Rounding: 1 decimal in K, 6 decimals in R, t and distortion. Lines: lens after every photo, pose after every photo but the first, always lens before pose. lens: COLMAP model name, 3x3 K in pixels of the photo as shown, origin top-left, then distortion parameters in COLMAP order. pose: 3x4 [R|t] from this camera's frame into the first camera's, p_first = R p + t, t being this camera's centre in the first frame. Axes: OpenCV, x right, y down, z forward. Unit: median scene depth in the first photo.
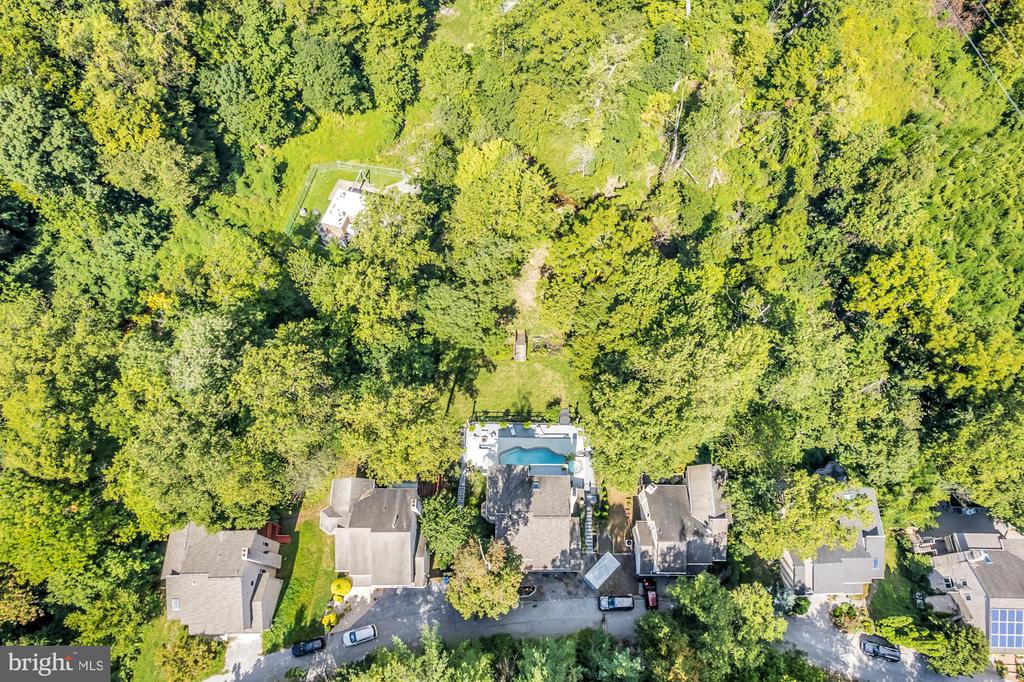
lens RADIAL K [[654.5, 0, 510.7], [0, 654.5, 341.1], [0, 0, 1]] dist [-0.038415, 0.001926]
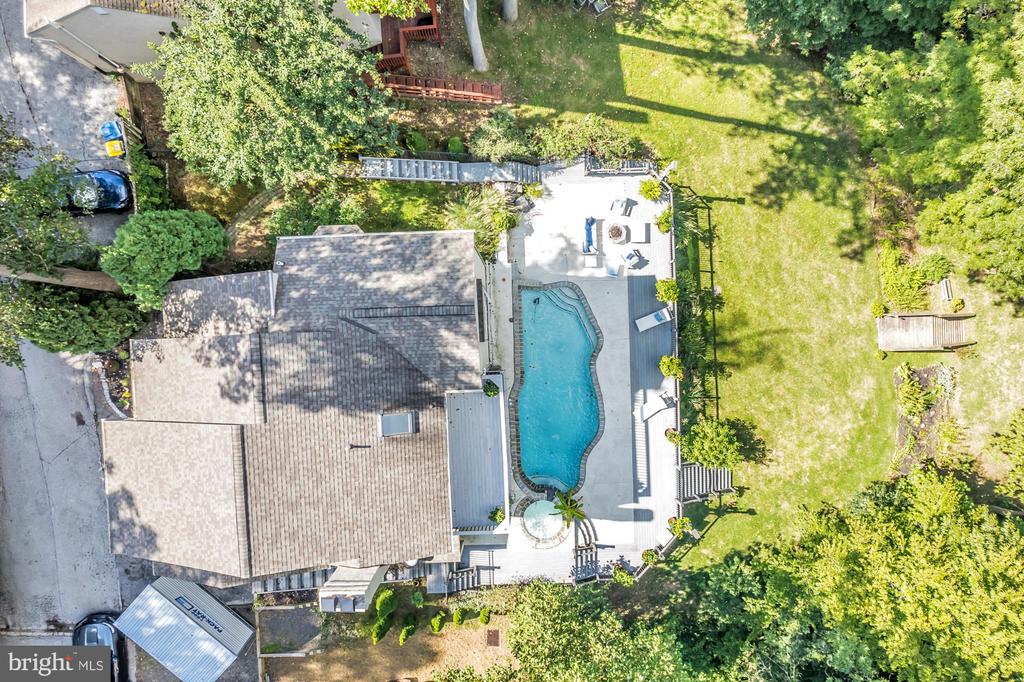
lens RADIAL K [[654.5, 0, 511.8], [0, 654.5, 341.4], [0, 0, 1]] dist [-0.038415, 0.001926]
pose [[0.050541, 0.998670, 0.010155, 0.006231], [-0.901810, 0.041265, 0.430158, 0.061089], [0.429167, -0.030899, 0.902696, 0.672978]]
